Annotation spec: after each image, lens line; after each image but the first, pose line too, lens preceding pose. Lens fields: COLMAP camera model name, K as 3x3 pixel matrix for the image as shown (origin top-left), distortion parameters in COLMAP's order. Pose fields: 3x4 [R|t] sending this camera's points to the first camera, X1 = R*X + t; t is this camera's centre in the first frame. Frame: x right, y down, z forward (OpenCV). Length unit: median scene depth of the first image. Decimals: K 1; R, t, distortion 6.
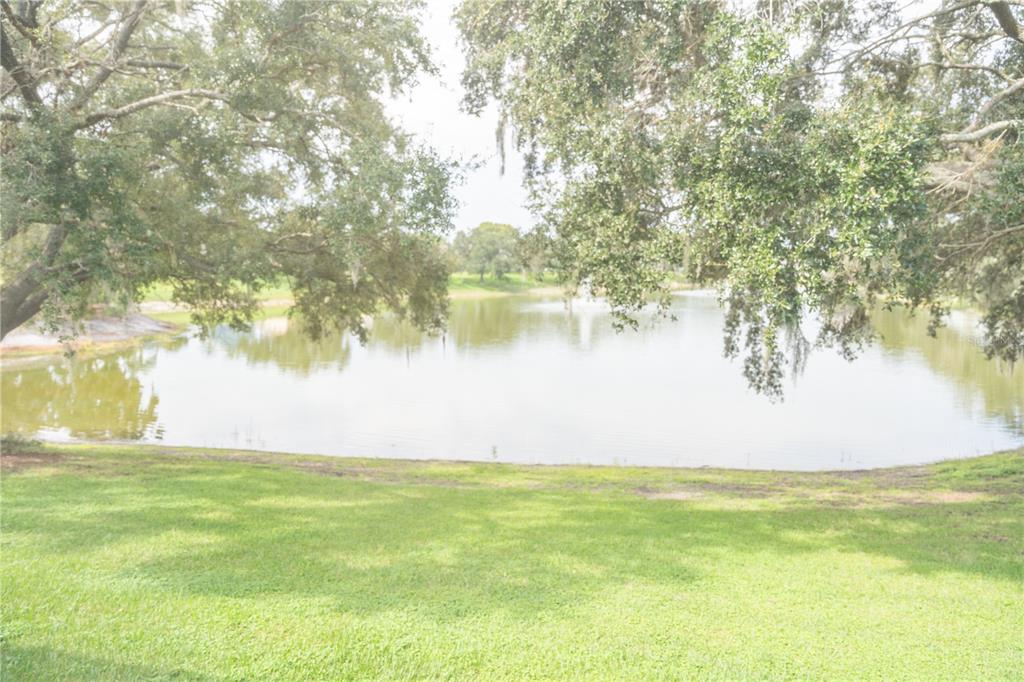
lens RADIAL K [[678.4, 0, 512.0], [0, 678.4, 341.0], [0, 0, 1]] dist [-0.001837, -0.026324]
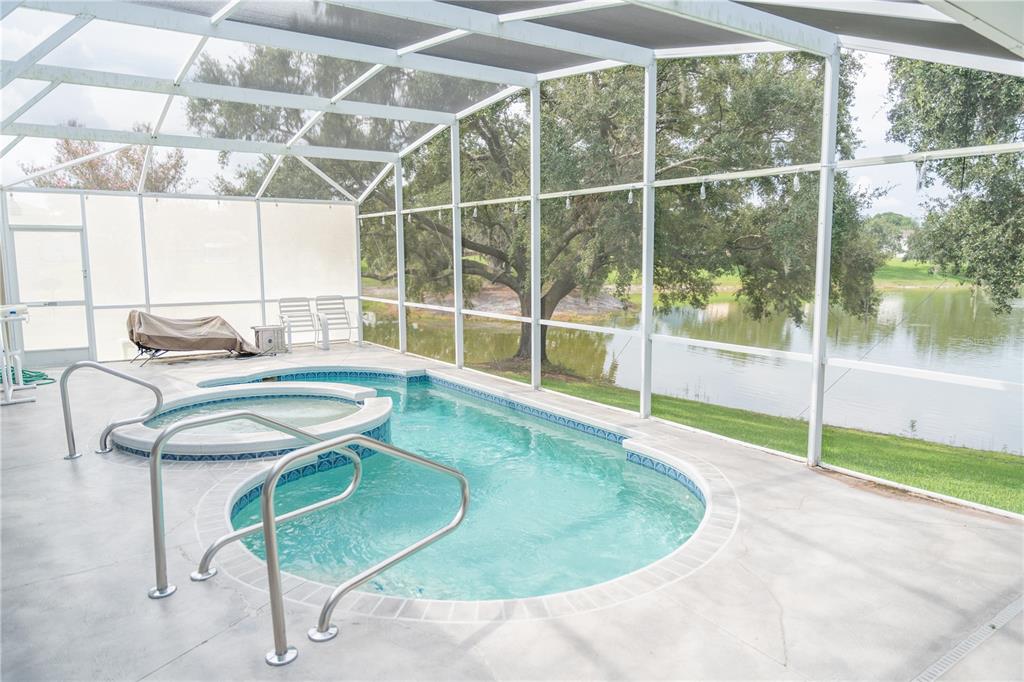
lens RADIAL K [[678.5, 0, 512.0], [0, 678.5, 341.0], [0, 0, 1]] dist [-0.002076, 0.000321]
pose [[0.808117, 0.075542, -0.584158, 0.070031], [-0.064143, 0.997130, 0.040211, 0.018880], [0.585520, 0.004974, 0.810643, -0.247307]]
